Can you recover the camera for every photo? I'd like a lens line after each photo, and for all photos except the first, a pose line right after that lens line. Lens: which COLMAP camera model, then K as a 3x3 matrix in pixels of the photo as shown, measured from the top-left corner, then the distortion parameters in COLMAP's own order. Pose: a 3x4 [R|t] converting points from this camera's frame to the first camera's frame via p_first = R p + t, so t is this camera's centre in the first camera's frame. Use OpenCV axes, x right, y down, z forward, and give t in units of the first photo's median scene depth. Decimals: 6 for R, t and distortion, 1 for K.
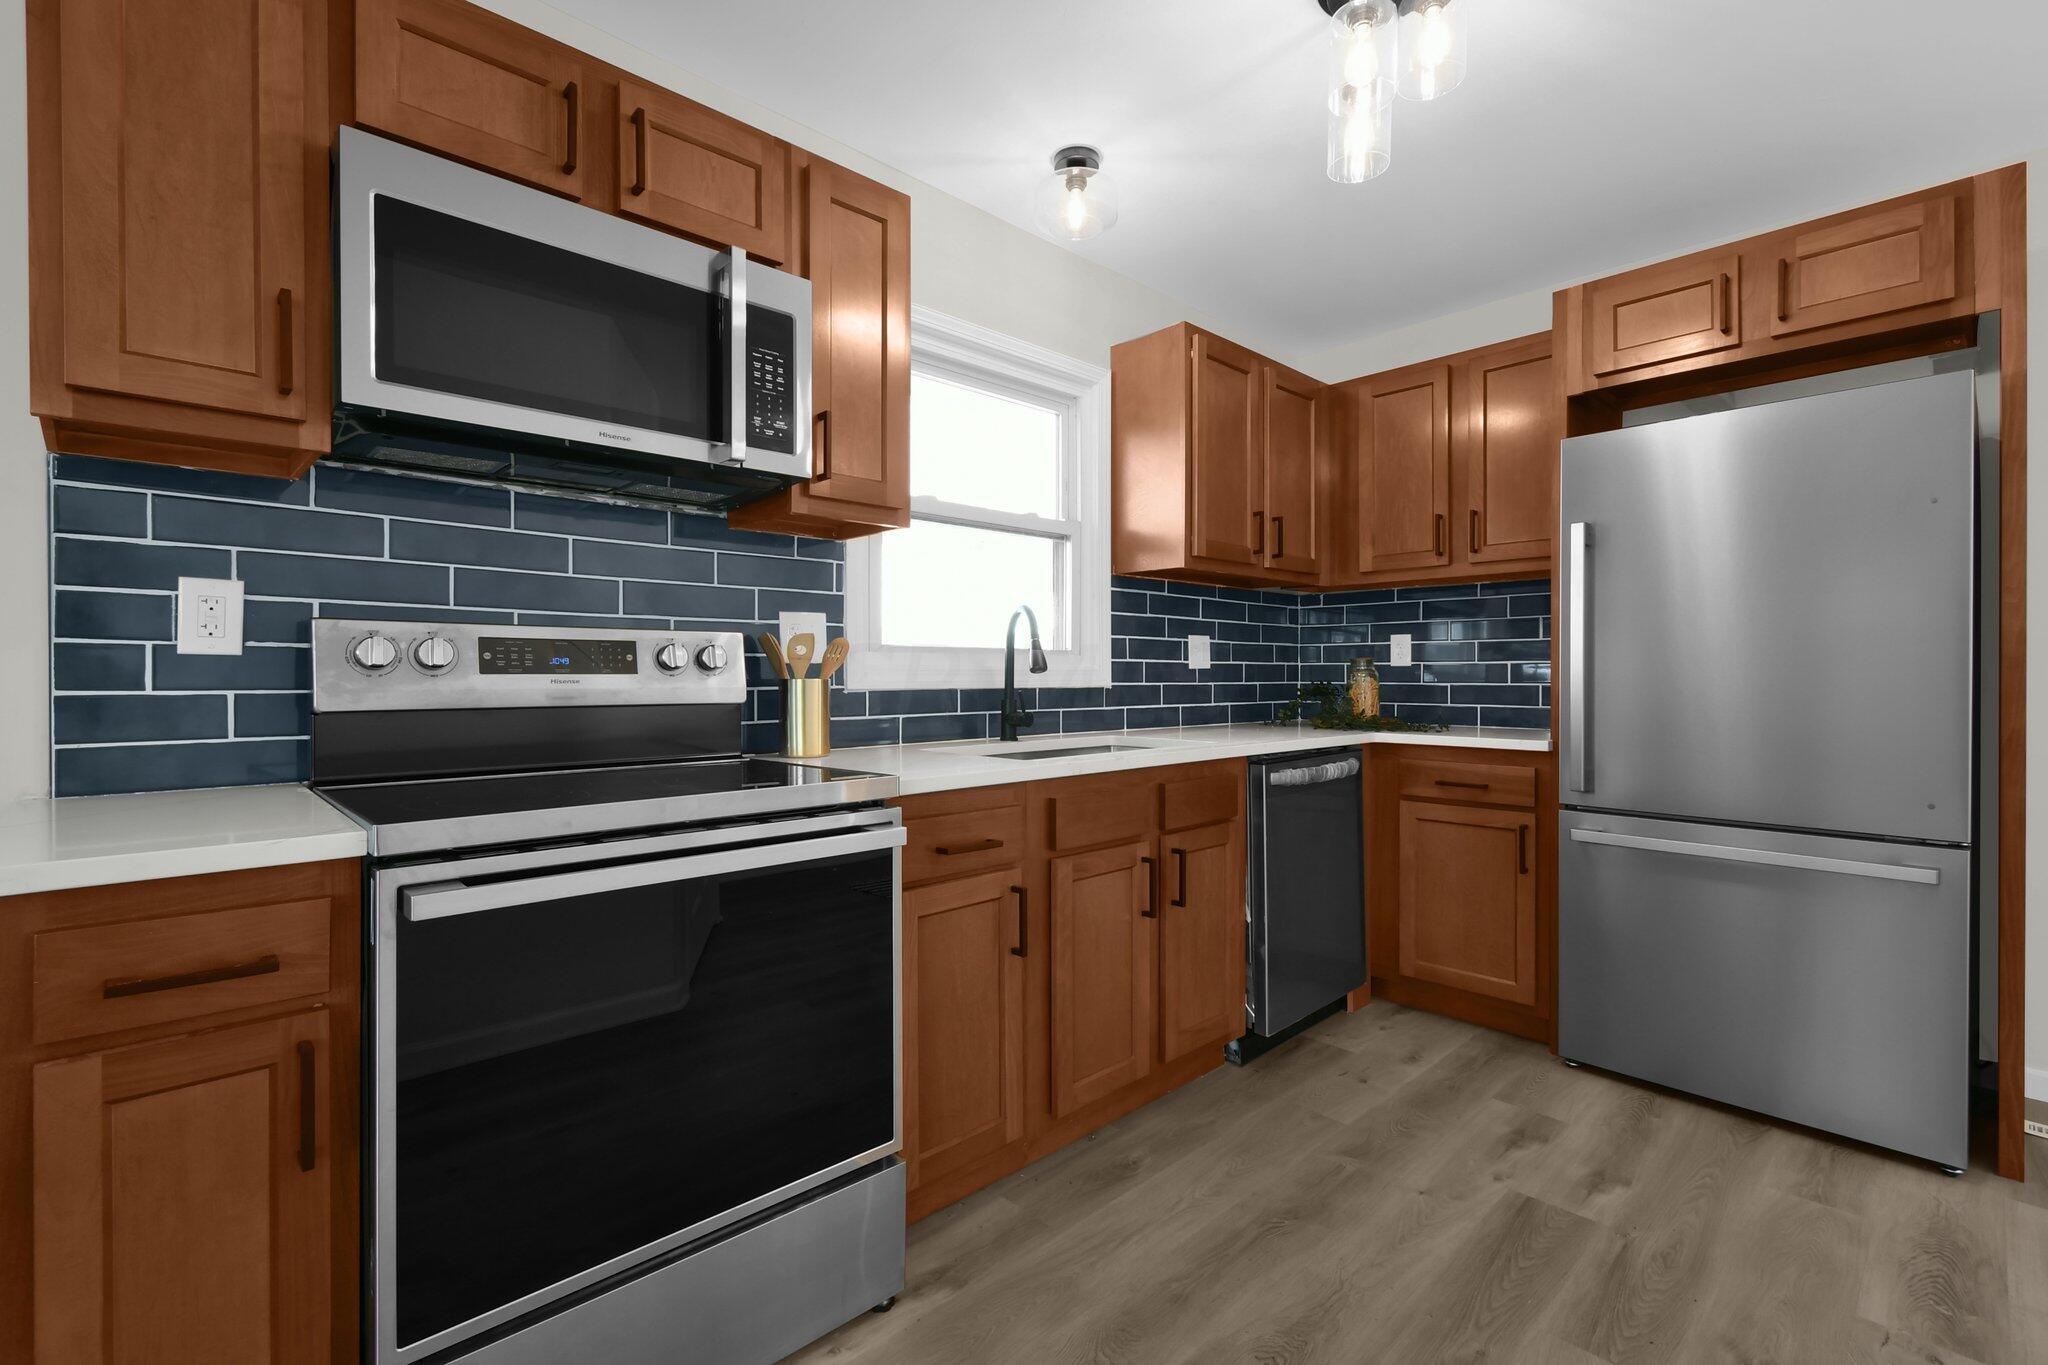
lens RADIAL K [[905.7, 0, 1025.1], [0, 905.7, 678.6], [0, 0, 1]] dist [0.002726, 0.000177]
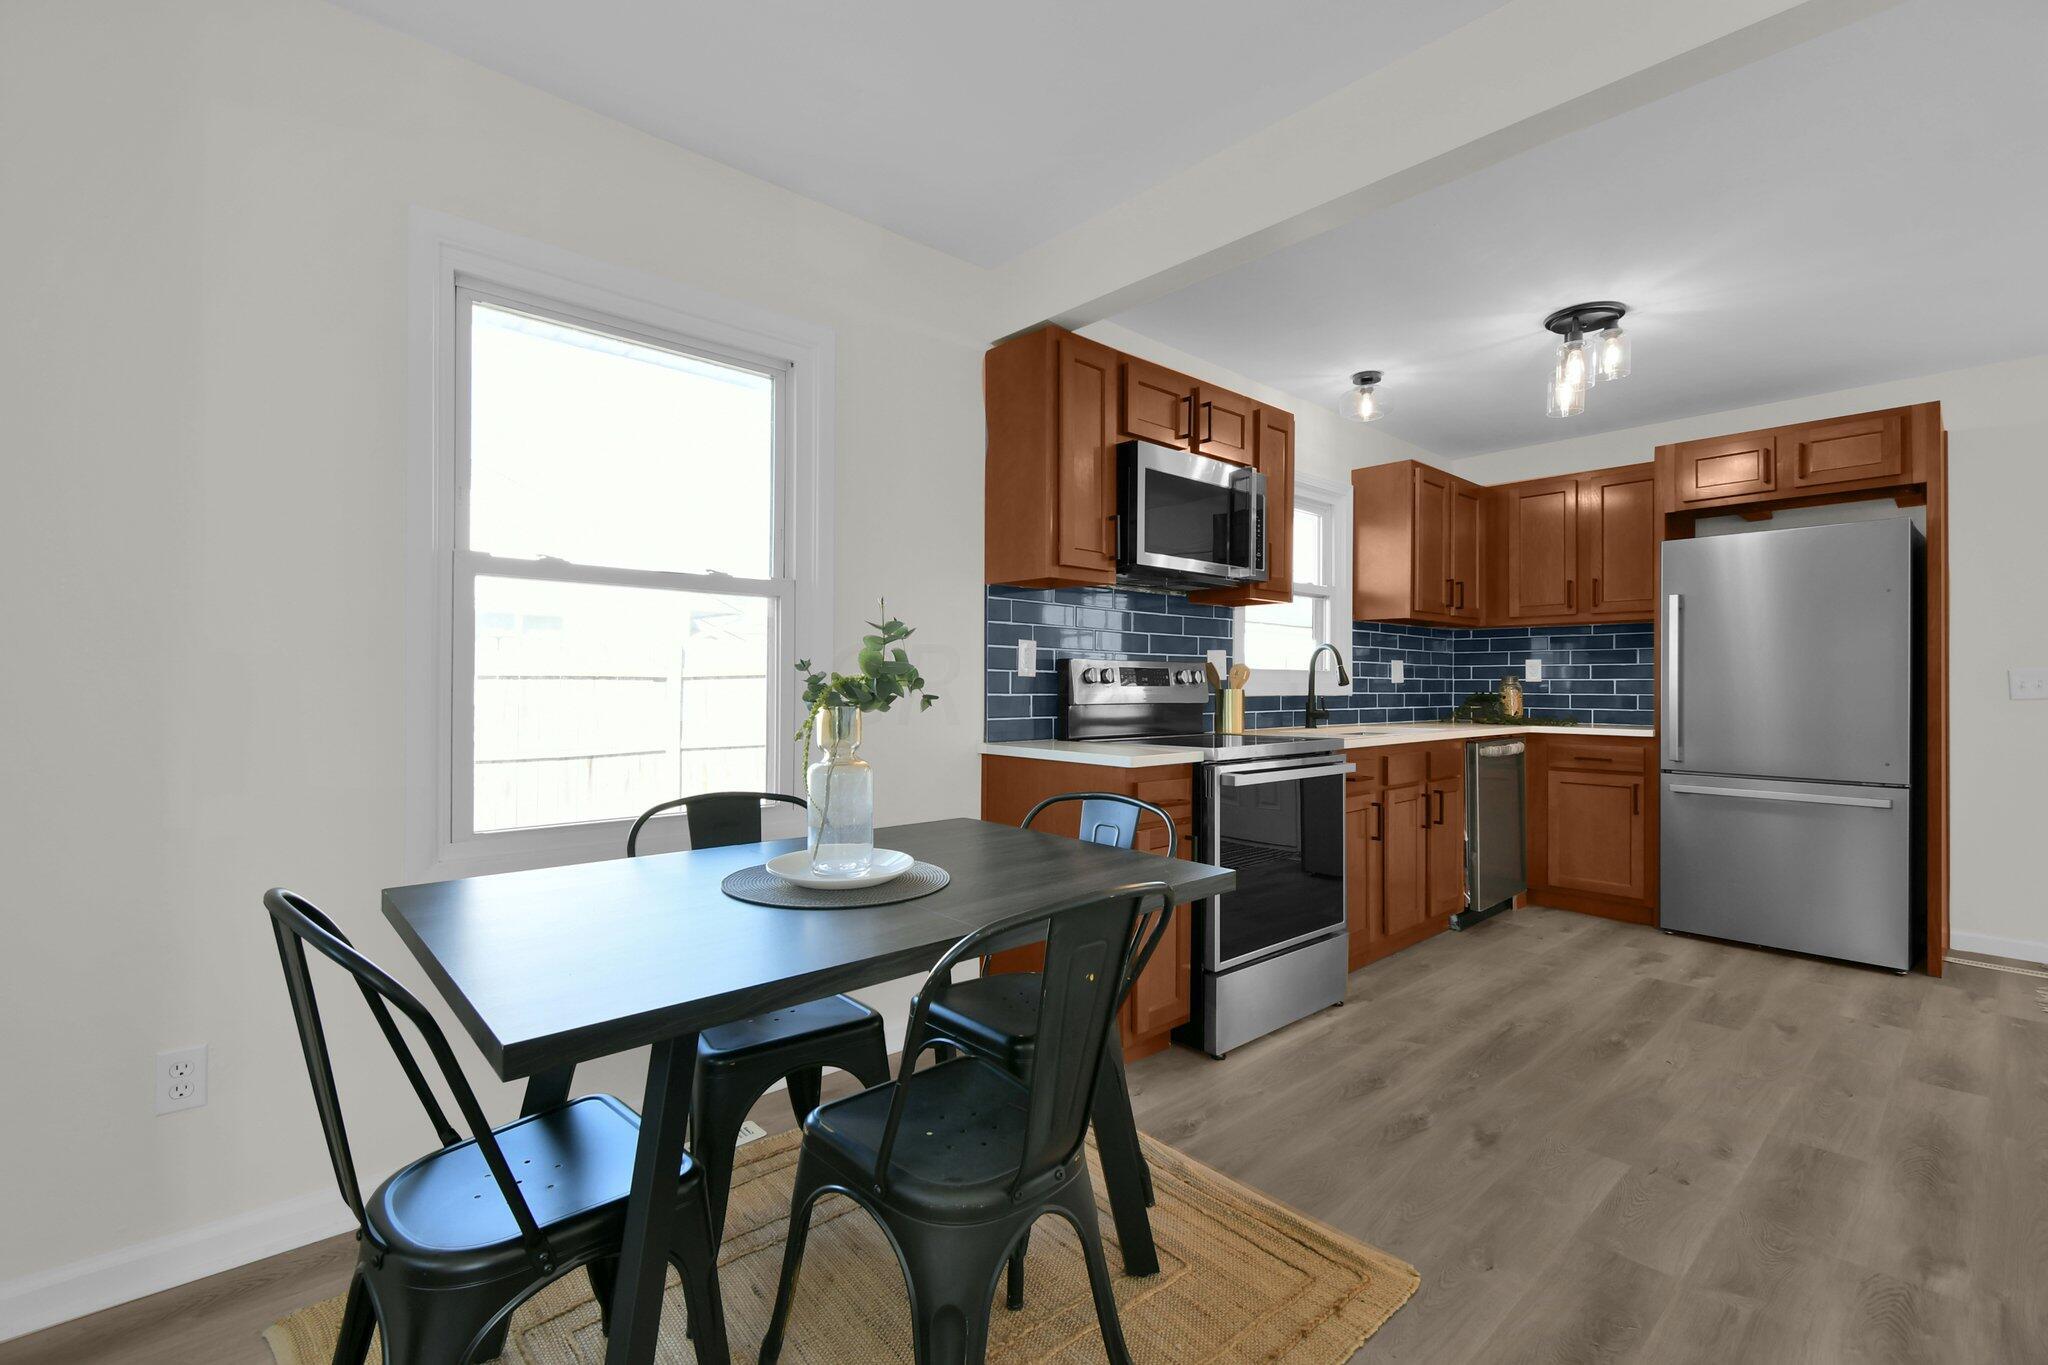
lens RADIAL K [[899.1, 0, 1024.0], [0, 899.1, 682.5], [0, 0, 1]] dist [-0.000534, -0.000044]
pose [[0.999663, 0.004011, -0.025654, -0.502675], [-0.004196, 0.999966, -0.007164, 0.001466], [0.025624, 0.007269, 0.999645, -0.625195]]
